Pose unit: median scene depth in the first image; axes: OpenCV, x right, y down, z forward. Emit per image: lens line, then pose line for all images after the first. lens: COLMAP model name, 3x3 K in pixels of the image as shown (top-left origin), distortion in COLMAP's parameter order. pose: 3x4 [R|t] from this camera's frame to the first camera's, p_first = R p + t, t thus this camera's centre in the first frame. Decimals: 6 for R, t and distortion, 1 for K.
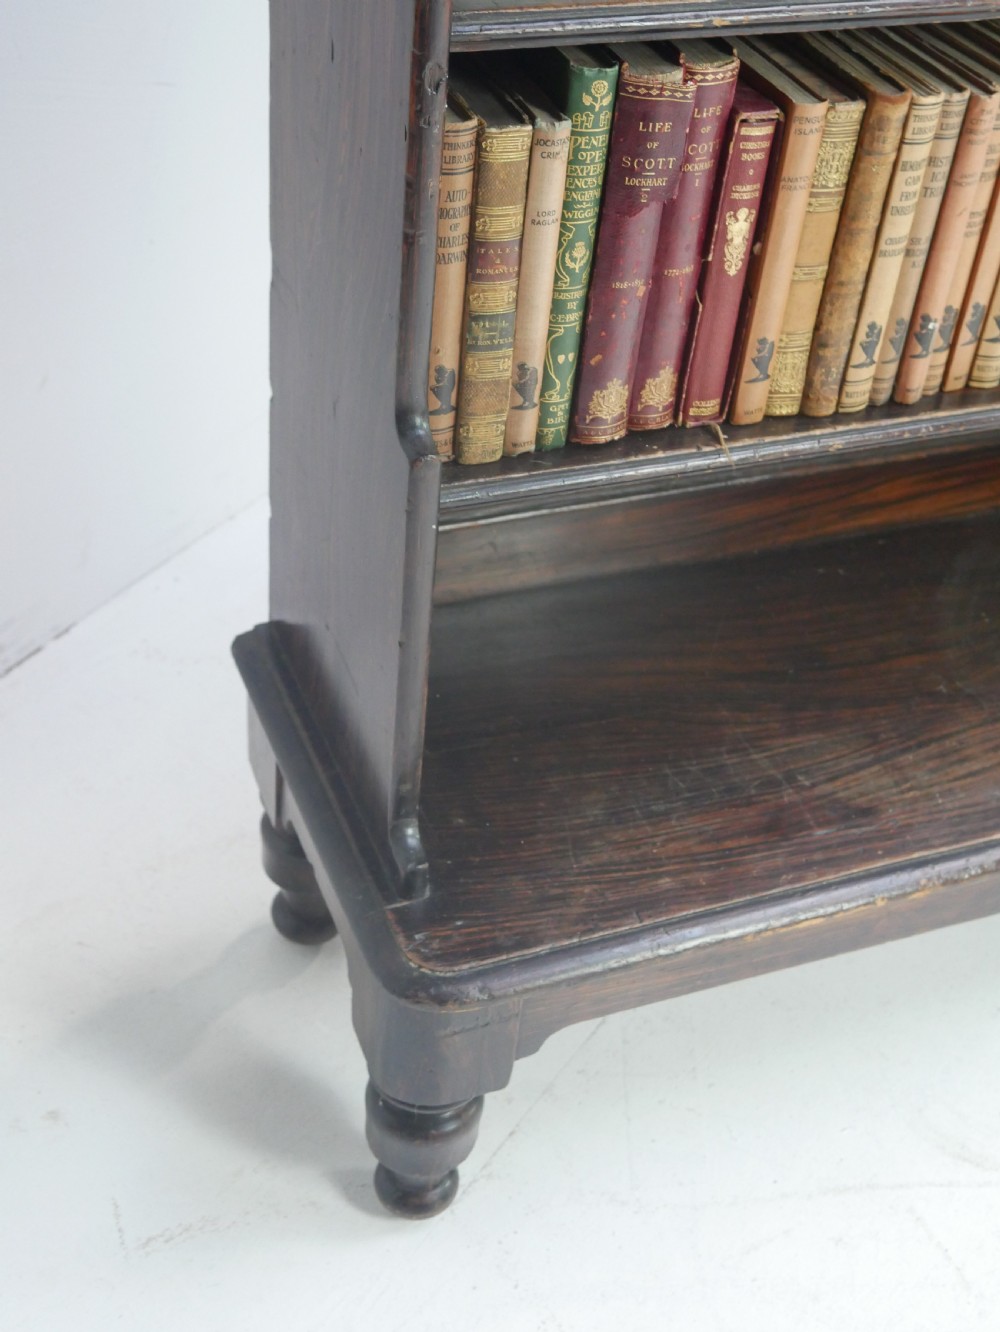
lens RADIAL K [[1820.0, 0, 500.0], [0, 1820.0, 666.0], [0, 0, 1]] dist [-0.000115, -0.044479]
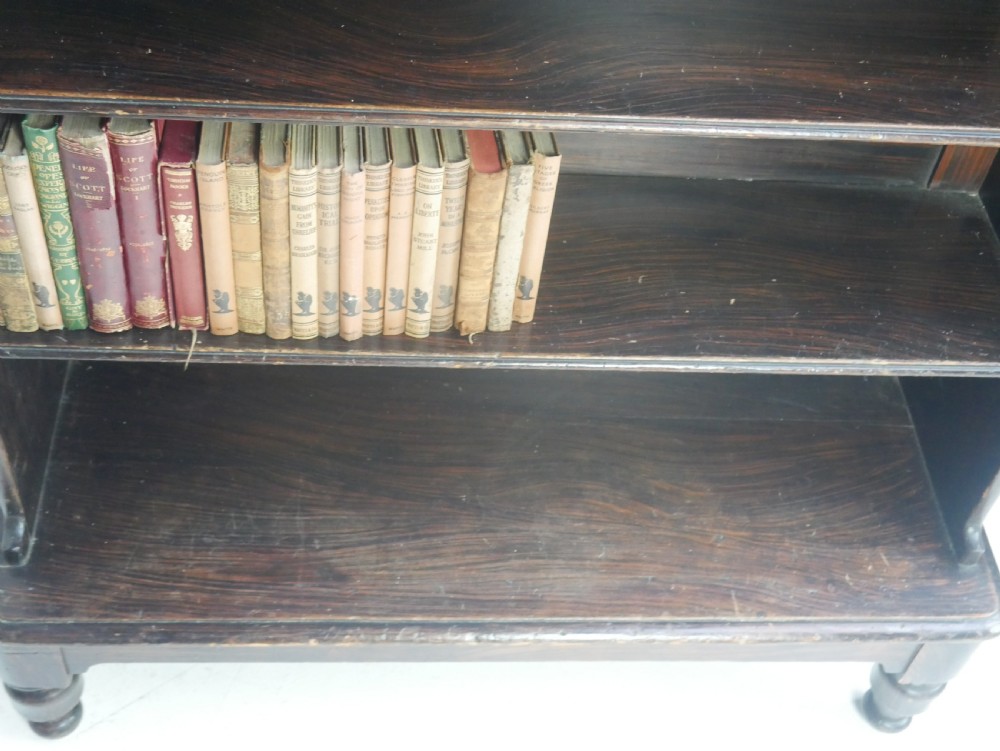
lens RADIAL K [[1366.4, 0, 500.0], [0, 1366.4, 375.5], [0, 0, 1]] dist [-0.000115, -0.044479]
pose [[0.950323, 0.241677, -0.196161, 0.583378], [-0.210960, 0.963467, 0.165006, -0.336096], [0.228873, -0.115427, 0.966589, -0.031101]]
